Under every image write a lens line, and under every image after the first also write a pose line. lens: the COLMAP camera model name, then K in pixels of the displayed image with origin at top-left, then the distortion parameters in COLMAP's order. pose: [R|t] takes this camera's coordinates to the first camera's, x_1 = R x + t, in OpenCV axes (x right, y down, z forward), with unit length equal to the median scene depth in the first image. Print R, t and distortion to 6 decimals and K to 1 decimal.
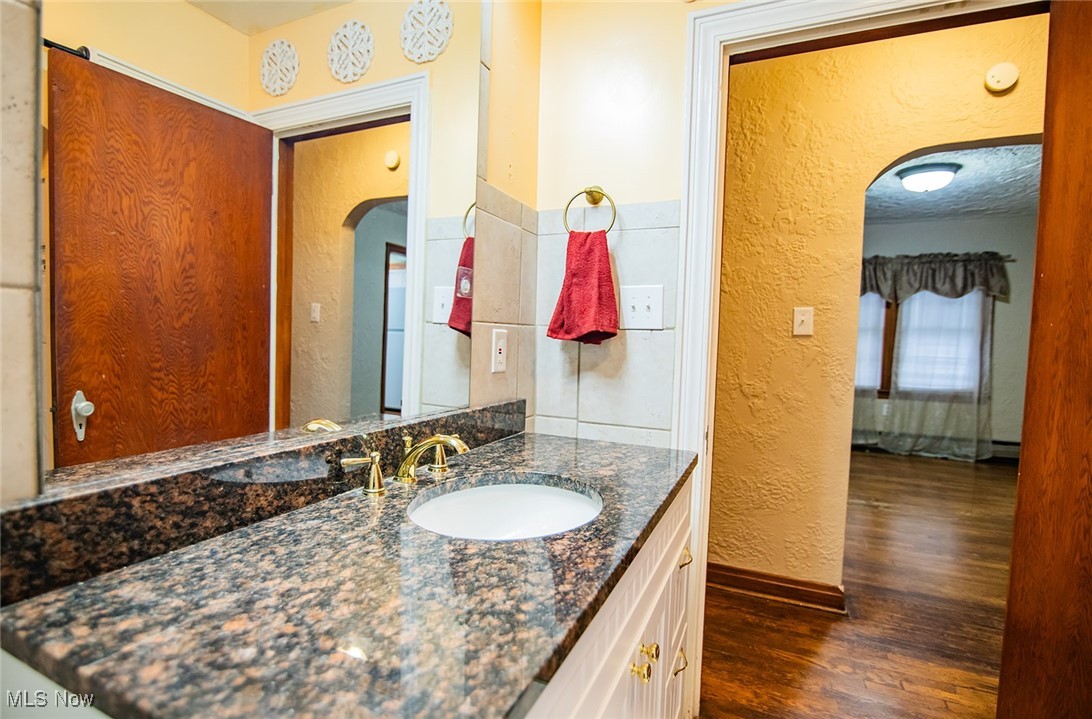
lens RADIAL K [[525.6, 0, 540.0], [0, 525.6, 359.8], [0, 0, 1]] dist [-0.023557, 0.000099]
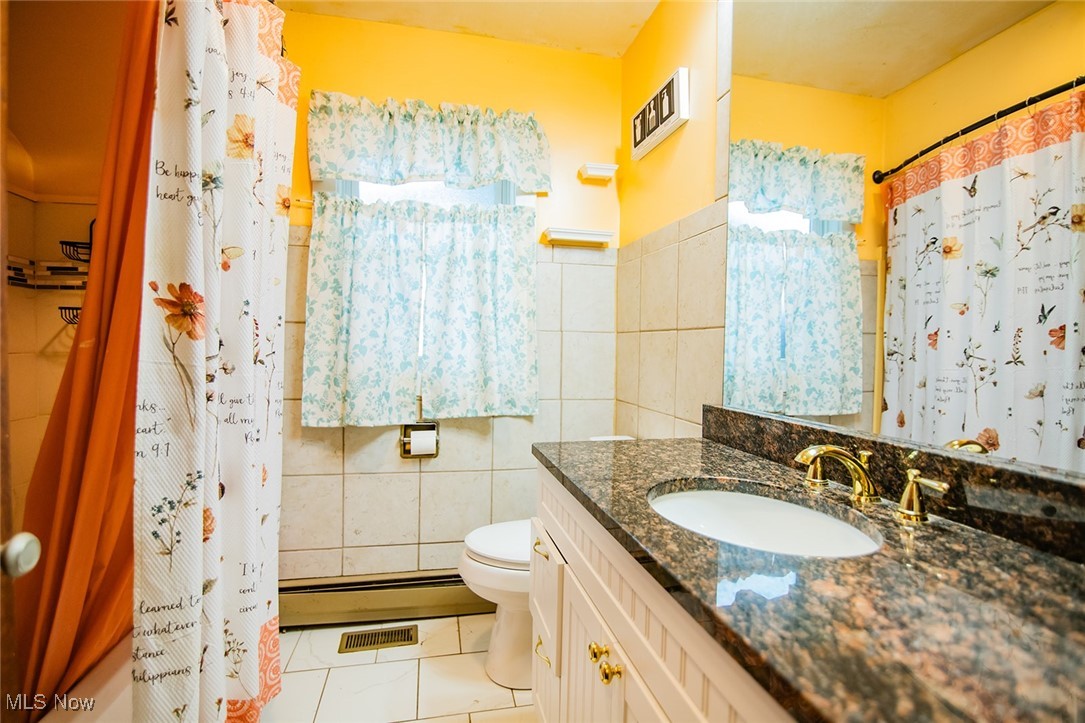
lens RADIAL K [[503.0, 0, 542.7], [0, 503.0, 367.0], [0, 0, 1]] dist [-0.021180, 0.001175]
pose [[-0.794088, -0.025211, -0.607279, 0.821661], [-0.072346, 0.995957, 0.053254, -0.001993], [0.603481, 0.086223, -0.792702, 1.543206]]
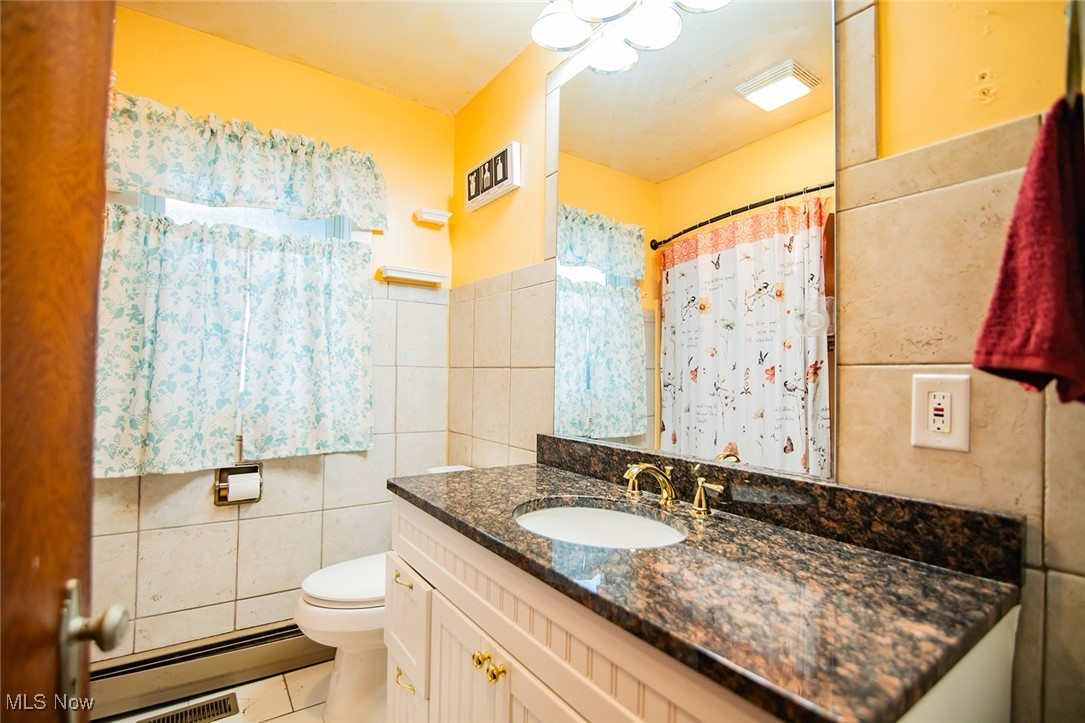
lens RADIAL K [[503.0, 0, 542.7], [0, 503.0, 367.0], [0, 0, 1]] dist [-0.021180, 0.001175]
pose [[-0.501001, -0.062146, -0.863212, 1.045879], [-0.075228, 0.996770, -0.028100, -0.030169], [0.862171, 0.050859, -0.504058, 1.530457]]
